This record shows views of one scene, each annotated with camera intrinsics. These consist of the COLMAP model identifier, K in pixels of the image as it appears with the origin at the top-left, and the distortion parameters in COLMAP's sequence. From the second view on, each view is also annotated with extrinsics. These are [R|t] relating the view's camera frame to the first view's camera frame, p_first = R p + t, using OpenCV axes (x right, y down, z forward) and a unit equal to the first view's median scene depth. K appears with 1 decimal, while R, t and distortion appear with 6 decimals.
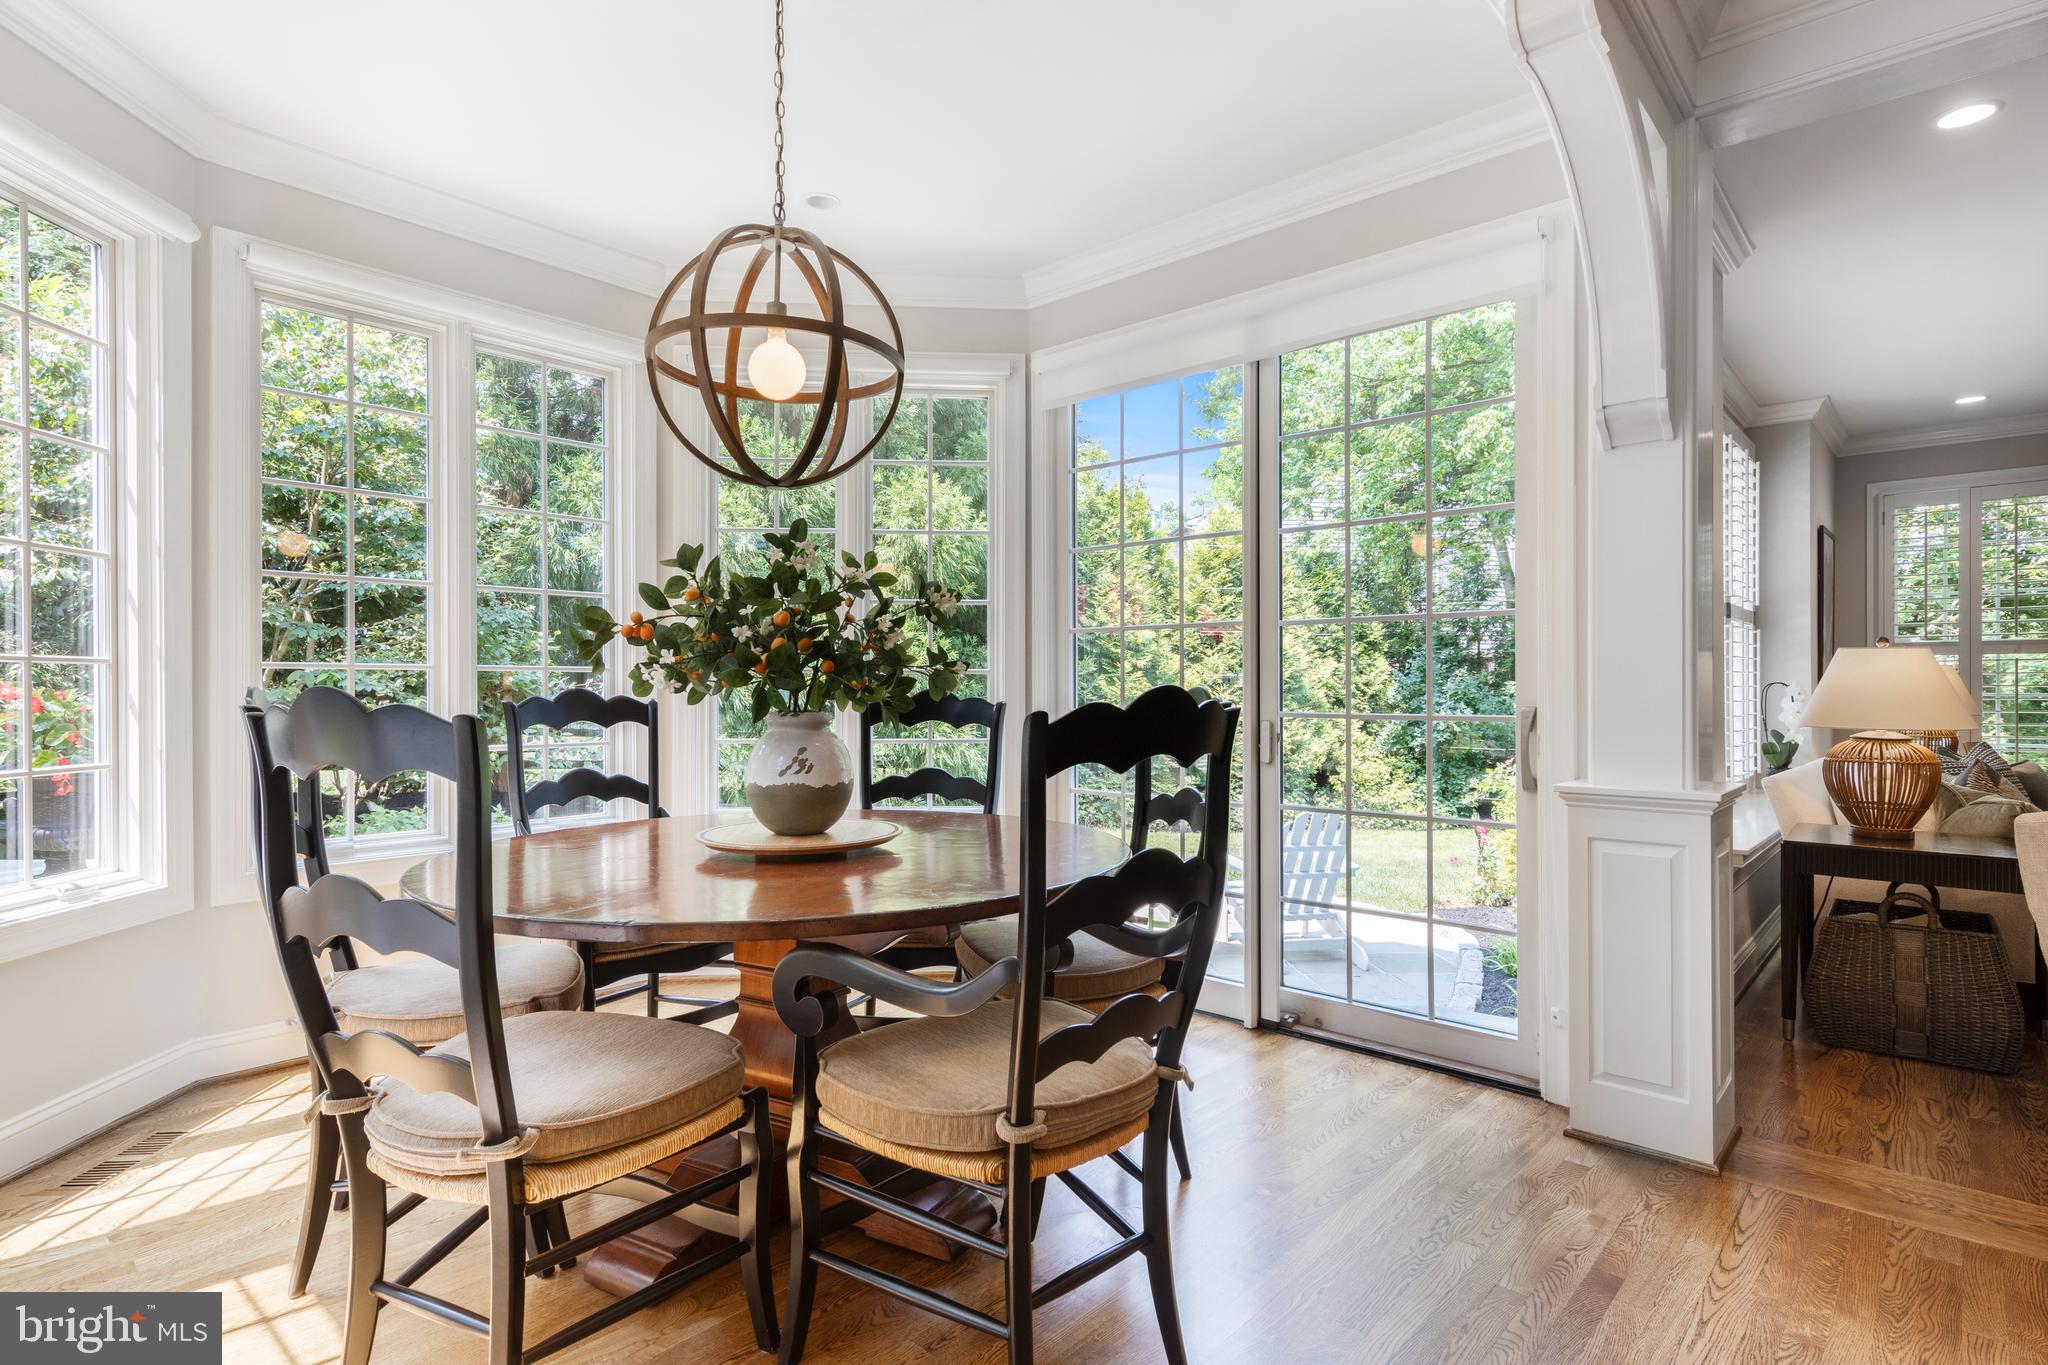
lens RADIAL K [[1034.5, 0, 1021.8], [0, 1034.5, 692.5], [0, 0, 1]] dist [0.000197, -0.001163]
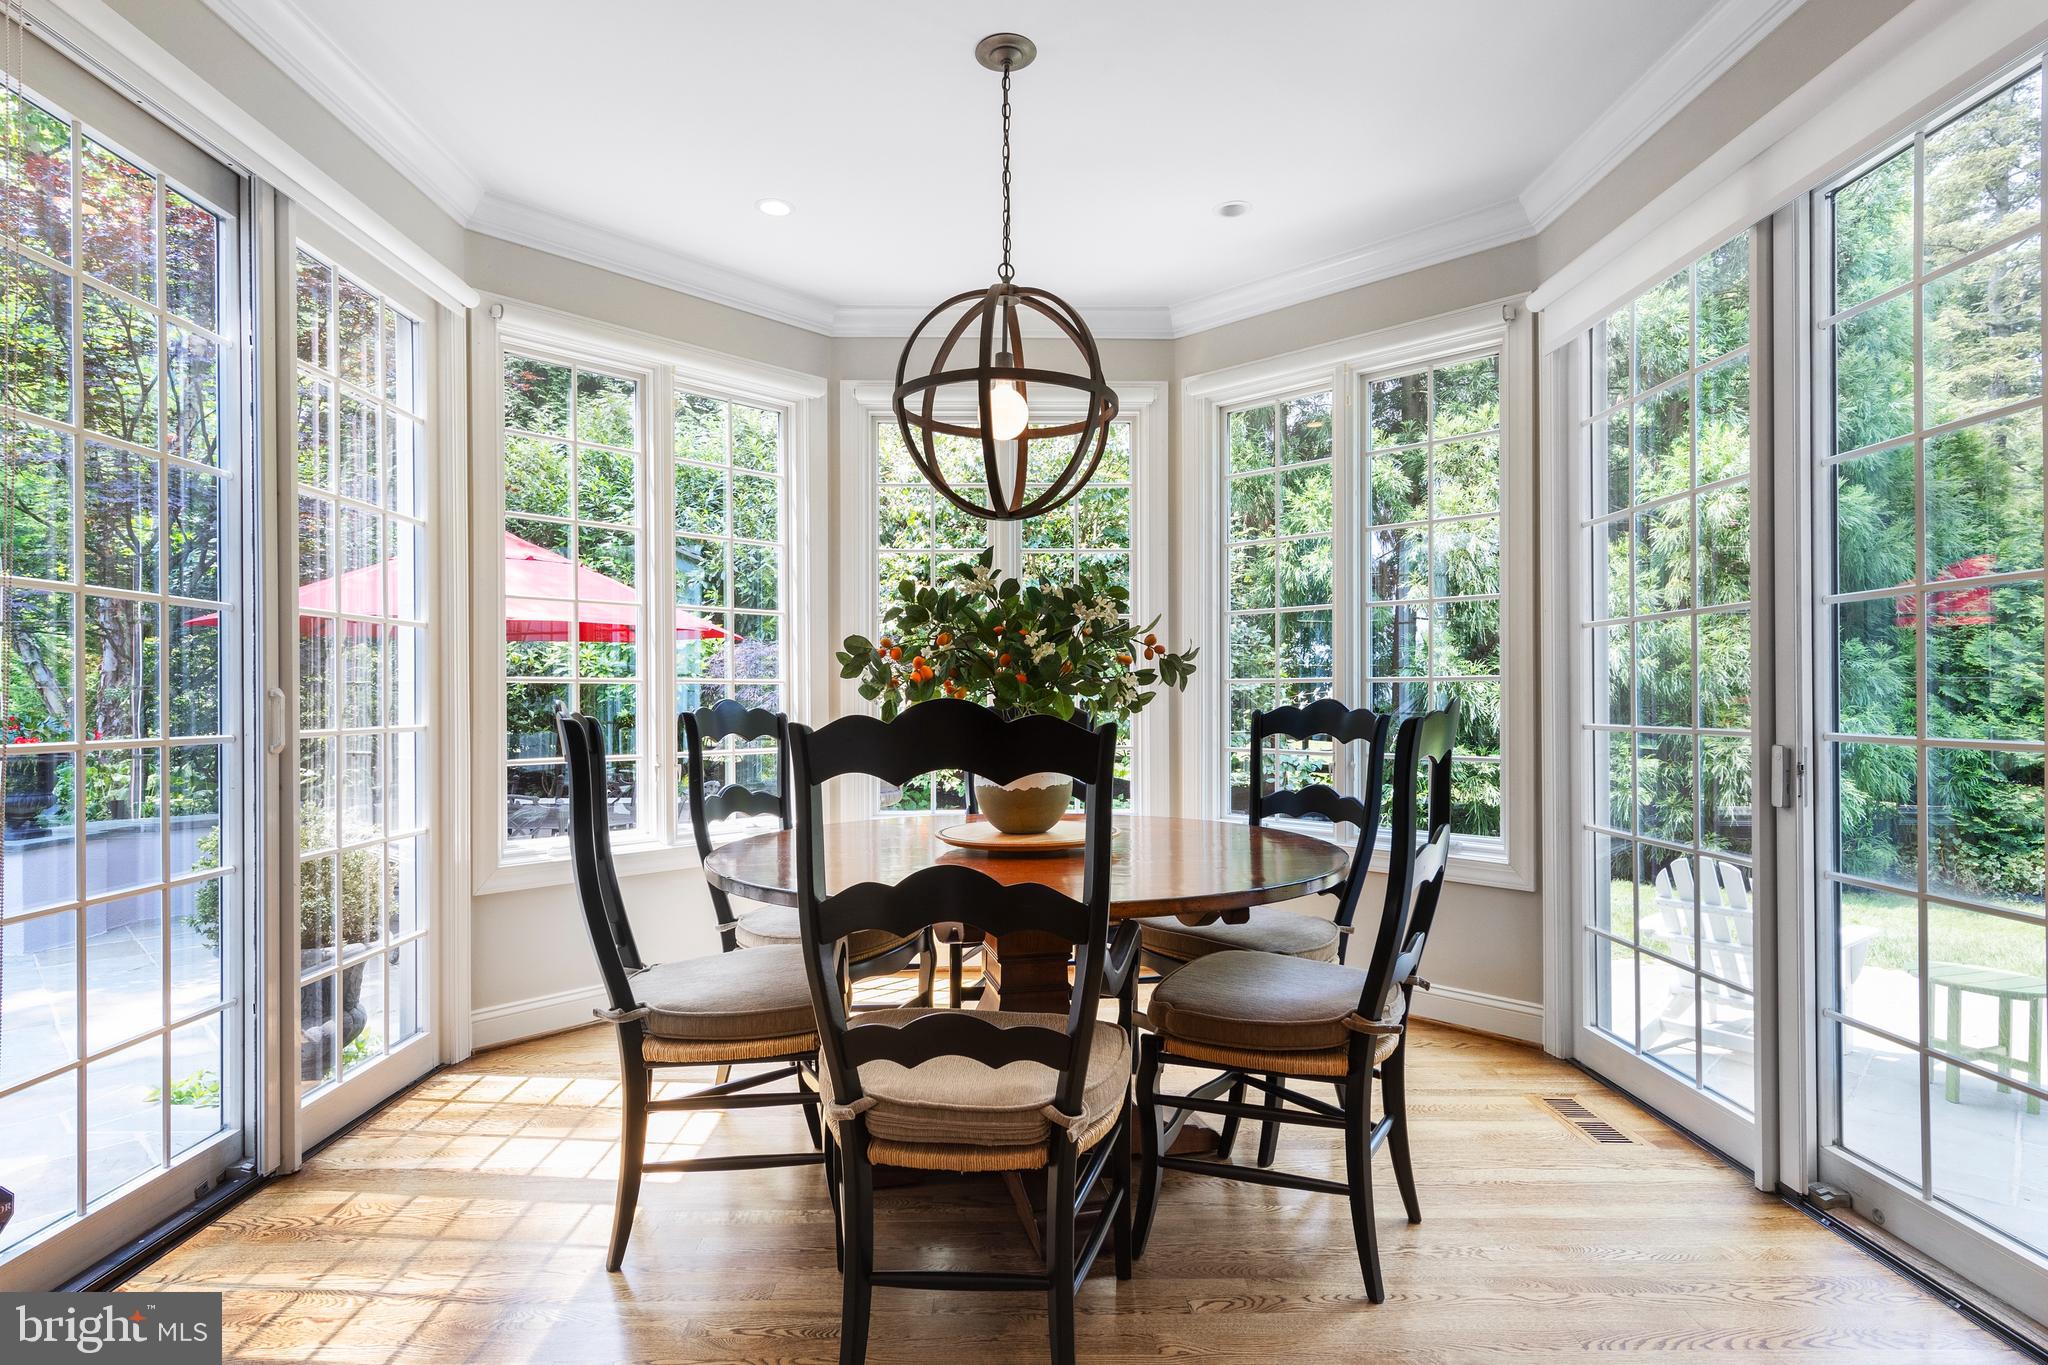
lens RADIAL K [[1034.5, 0, 1021.8], [0, 1034.5, 692.5], [0, 0, 1]] dist [0.000197, -0.001163]
pose [[0.674373, -0.008819, -0.738338, 0.405115], [0.003454, 0.999955, -0.008789, -0.001336], [0.738383, 0.003377, 0.674373, 0.176988]]
